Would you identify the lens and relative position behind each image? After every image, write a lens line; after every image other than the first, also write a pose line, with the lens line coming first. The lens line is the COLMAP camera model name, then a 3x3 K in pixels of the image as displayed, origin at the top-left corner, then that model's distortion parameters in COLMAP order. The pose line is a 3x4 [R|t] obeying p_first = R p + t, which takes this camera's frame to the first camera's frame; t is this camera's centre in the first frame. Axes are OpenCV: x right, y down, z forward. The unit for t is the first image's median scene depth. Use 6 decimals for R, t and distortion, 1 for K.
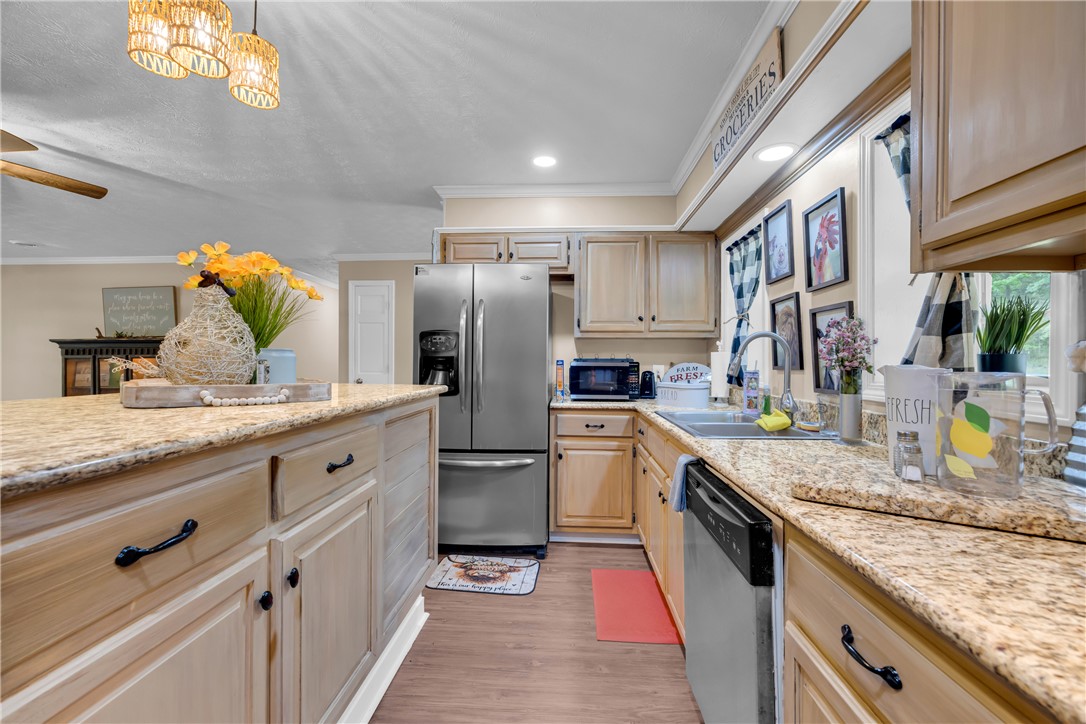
lens RADIAL K [[449.4, 0, 538.0], [0, 449.4, 362.3], [0, 0, 1]] dist [0.004640, -0.000680]
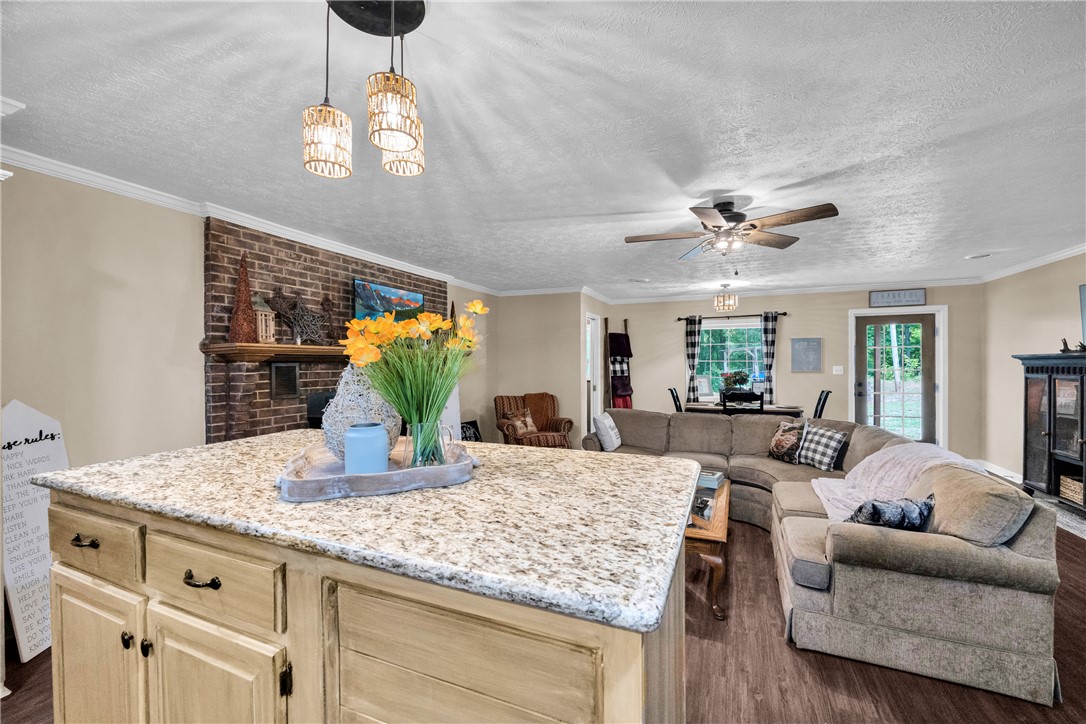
lens RADIAL K [[449.4, 0, 546.1], [0, 449.4, 359.3], [0, 0, 1]] dist [0.004640, -0.000680]
pose [[-0.318348, -0.006297, -0.947953, 0.052907], [0.004007, 0.999960, -0.007988, -0.064239], [0.947965, -0.006341, -0.318310, 0.664408]]
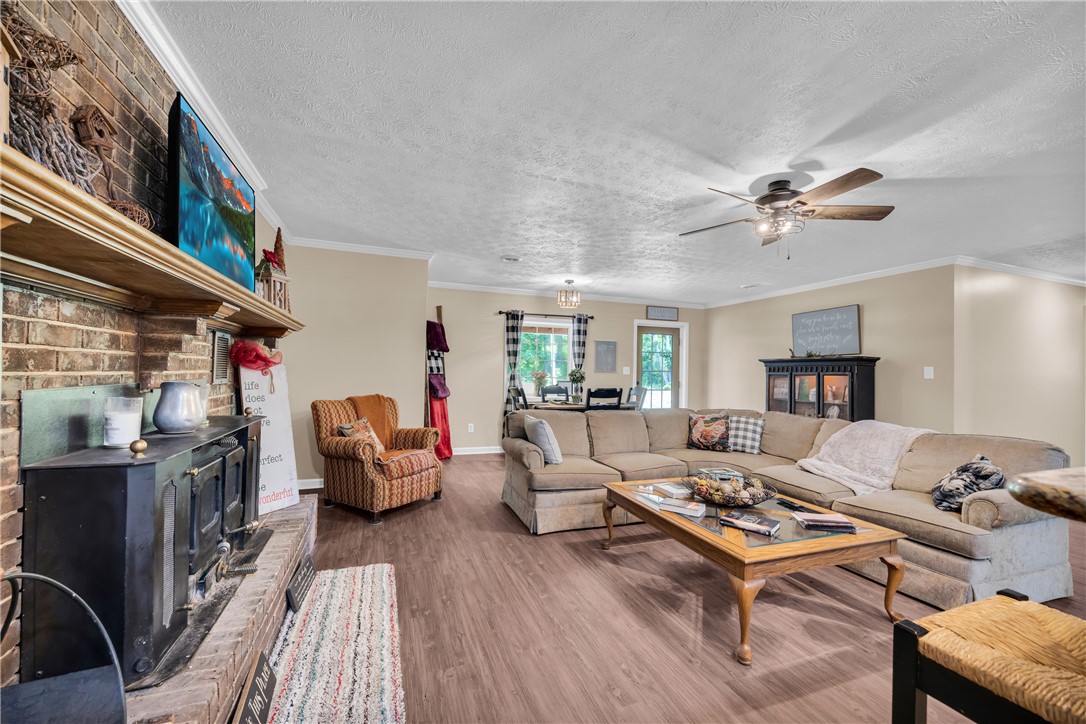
lens RADIAL K [[449.4, 0, 553.1], [0, 449.4, 361.5], [0, 0, 1]] dist [0.004640, -0.000680]
pose [[0.428188, -0.017584, -0.903519, -0.352293], [-0.016236, 0.999500, -0.027146, -0.005083], [0.903544, 0.026293, 0.427688, -0.081076]]
